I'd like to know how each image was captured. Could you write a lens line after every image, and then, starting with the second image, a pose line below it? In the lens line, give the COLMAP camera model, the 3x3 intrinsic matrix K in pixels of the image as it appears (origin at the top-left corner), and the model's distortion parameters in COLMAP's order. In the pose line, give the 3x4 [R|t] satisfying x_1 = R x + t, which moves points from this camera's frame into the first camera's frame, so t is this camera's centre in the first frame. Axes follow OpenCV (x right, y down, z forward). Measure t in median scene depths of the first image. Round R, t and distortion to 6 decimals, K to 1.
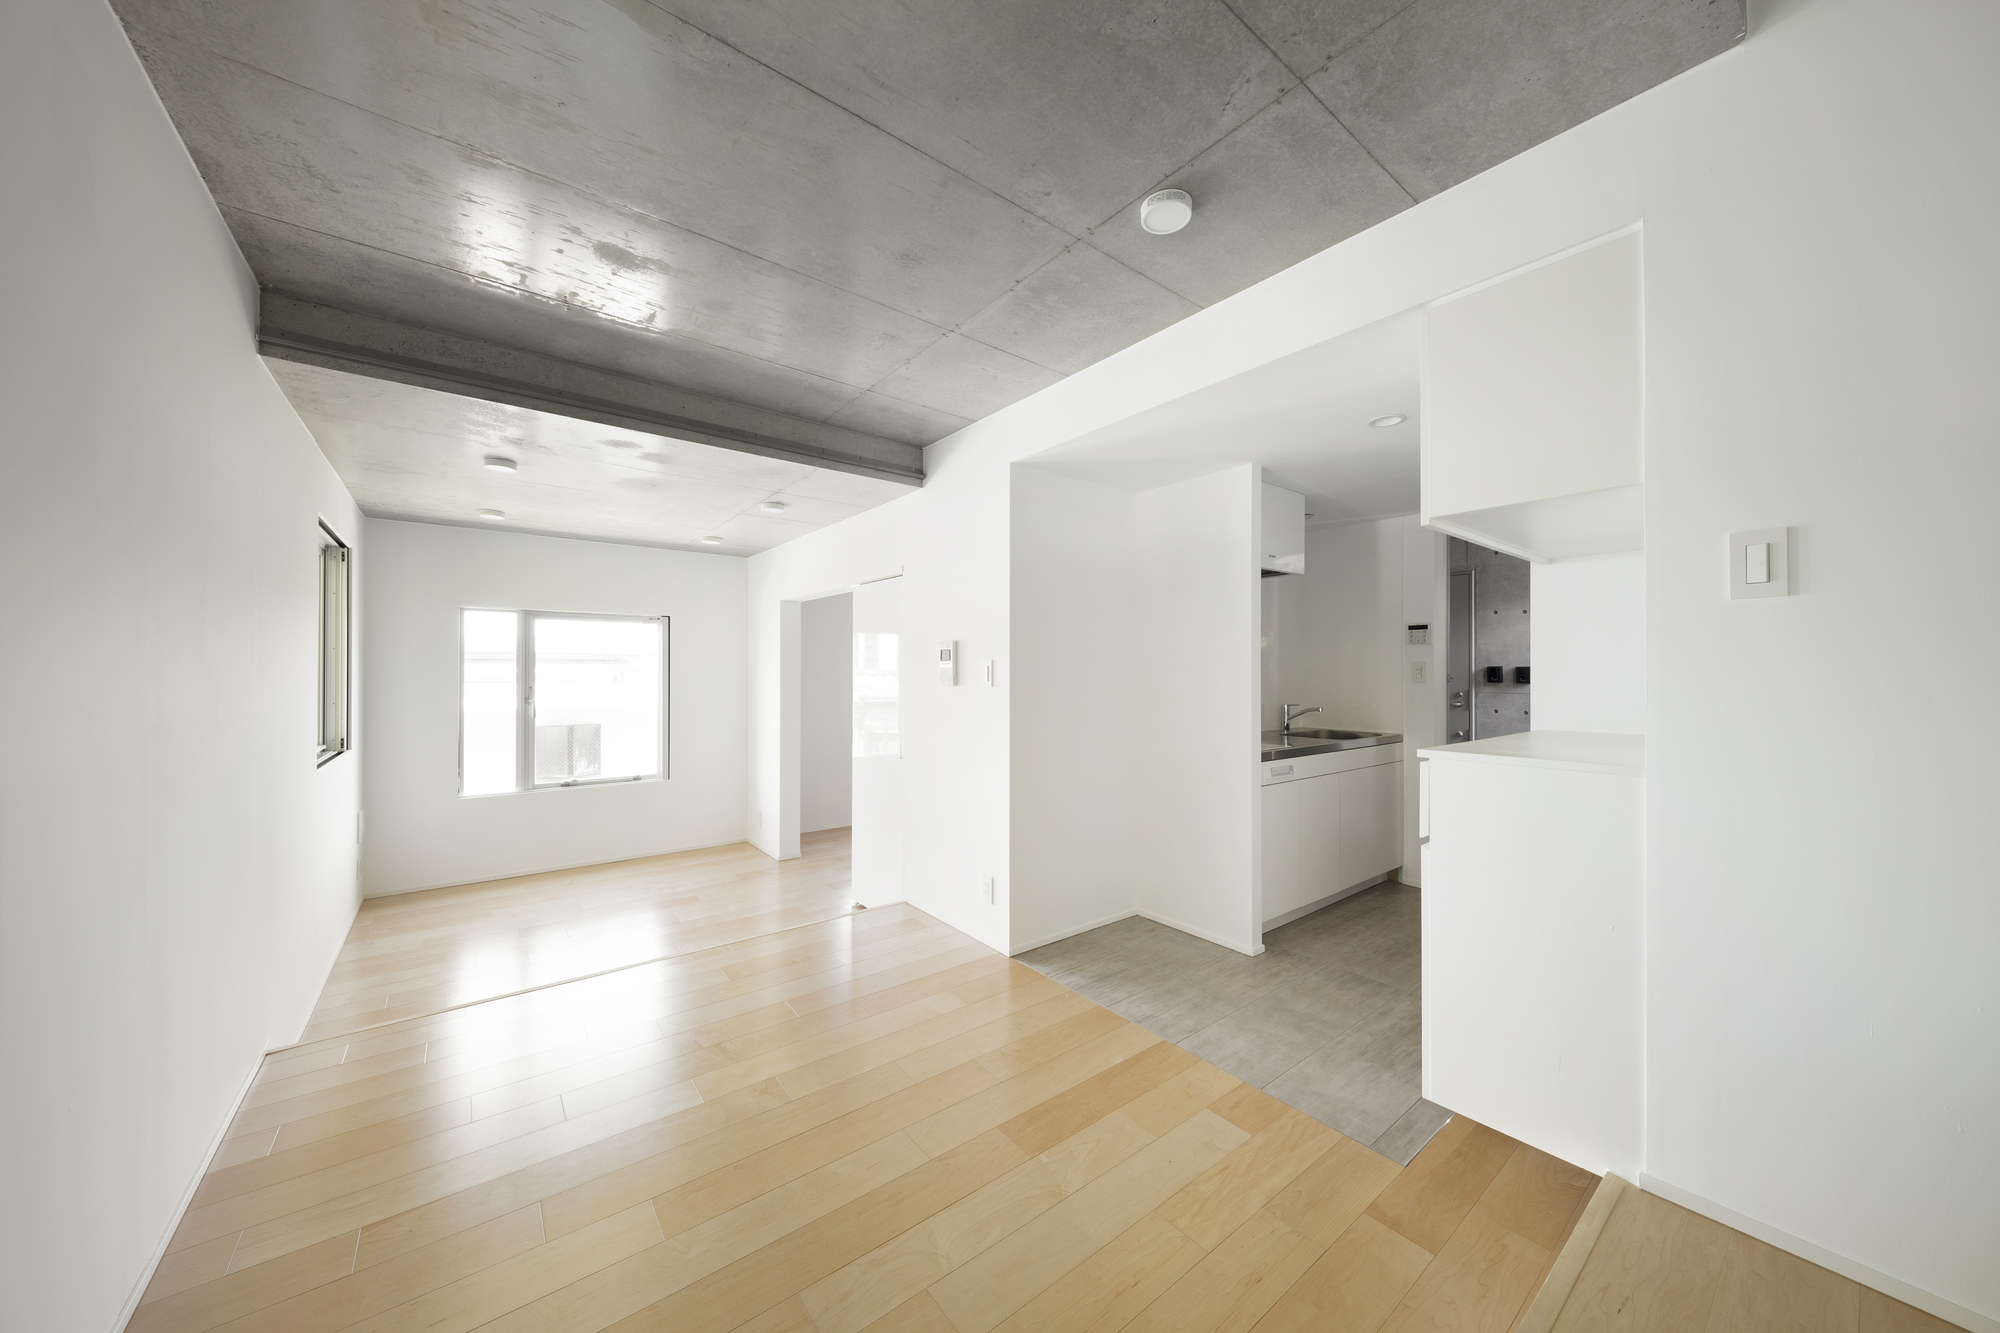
lens RADIAL K [[683.1, 0, 1016.9], [0, 683.1, 661.9], [0, 0, 1]] dist [0.000805, -0.000160]
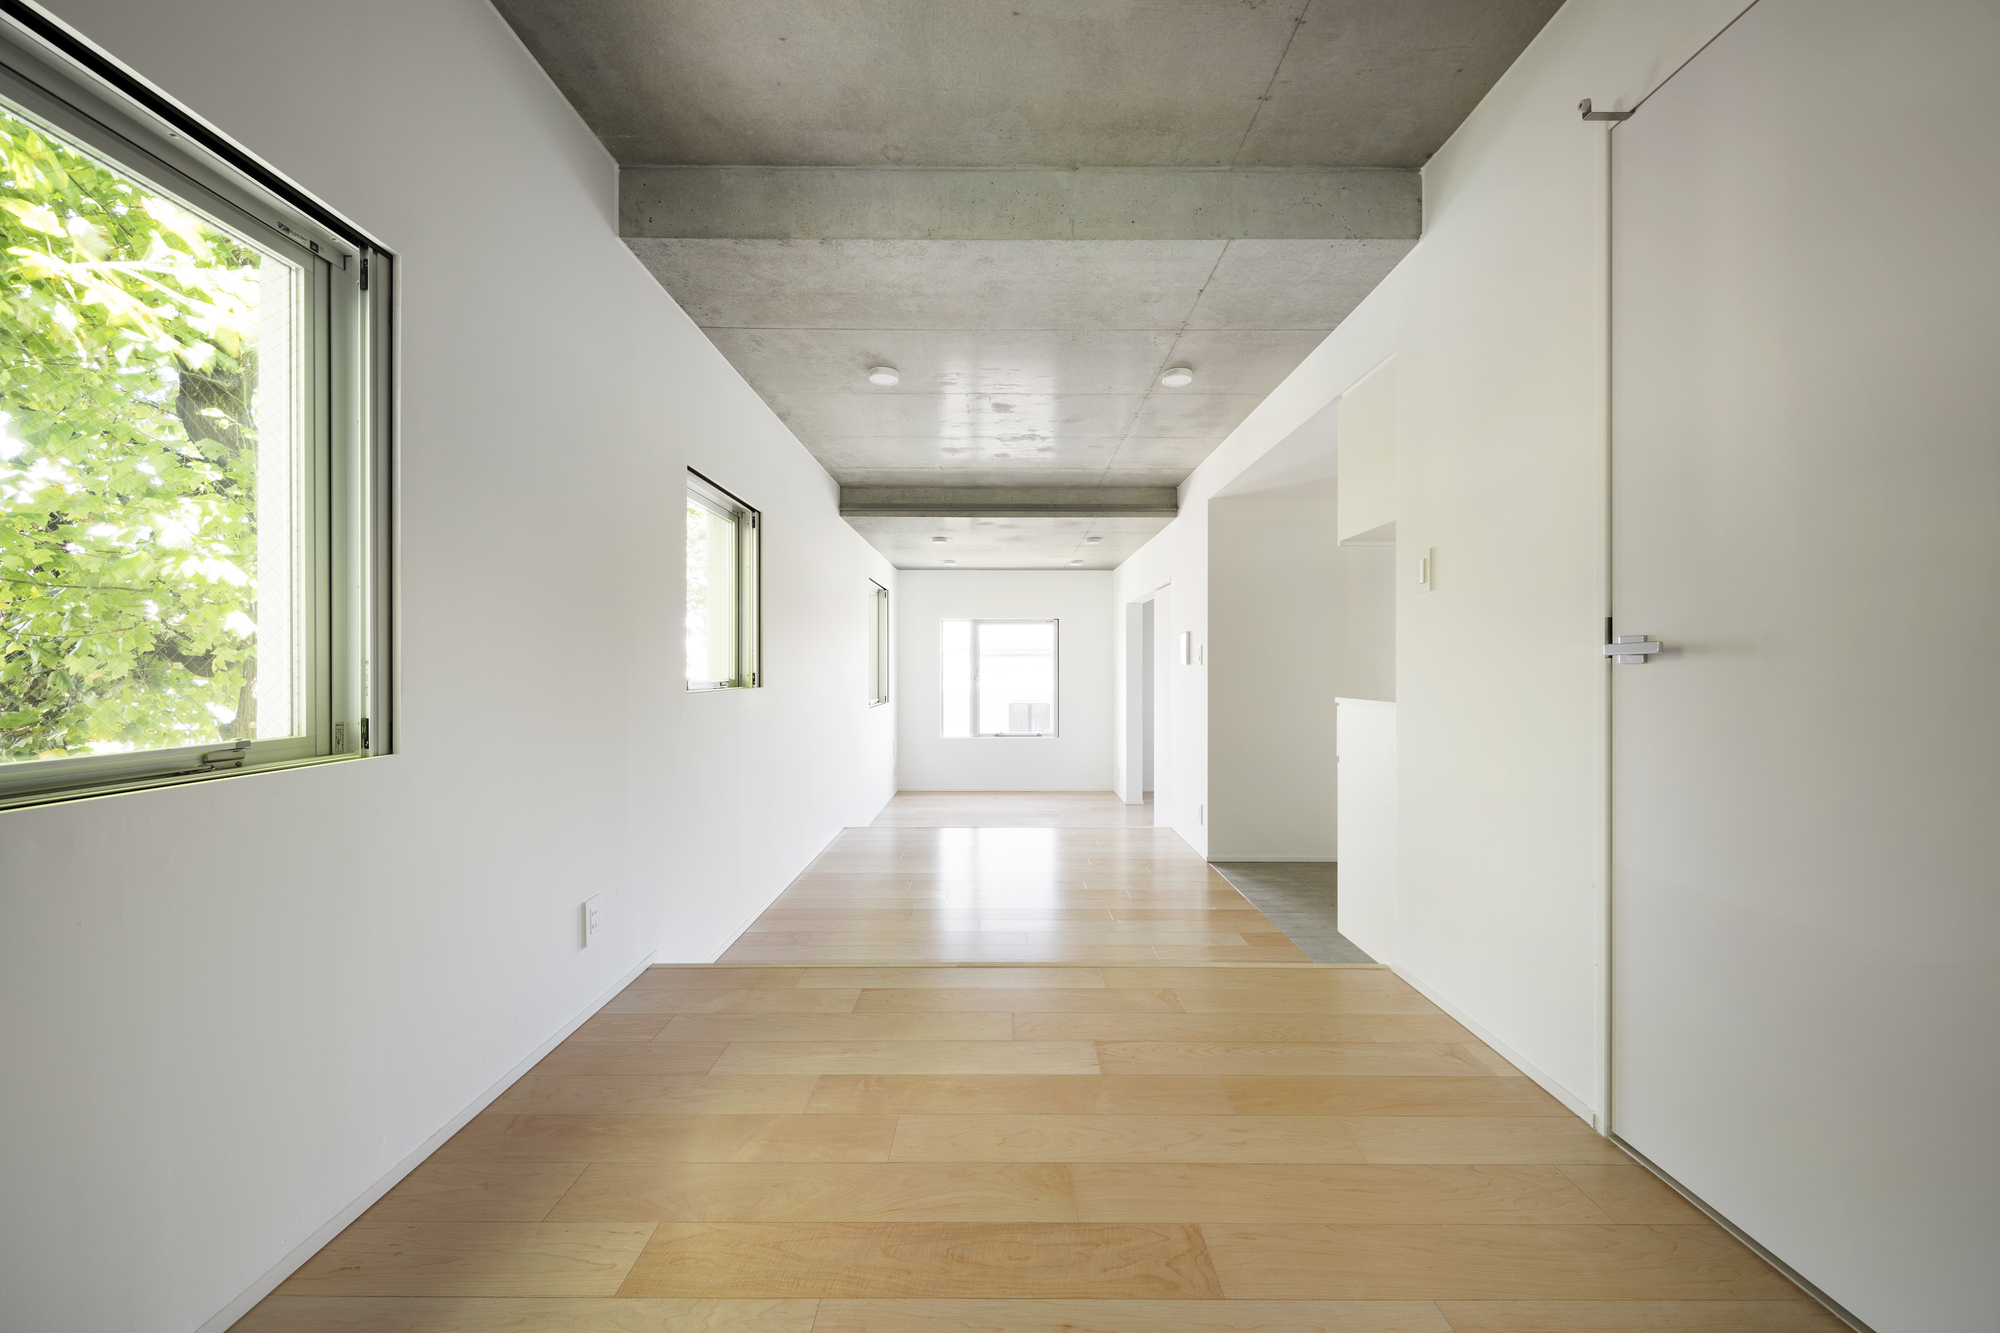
lens RADIAL K [[739.0, 0, 1001.5], [0, 739.0, 666.8], [0, 0, 1]] dist [0.000412, -0.000002]
pose [[0.777909, 0.002140, -0.628373, 0.503388], [0.005281, 0.999937, 0.009943, 0.020067], [0.628354, -0.011053, 0.777849, -0.344112]]
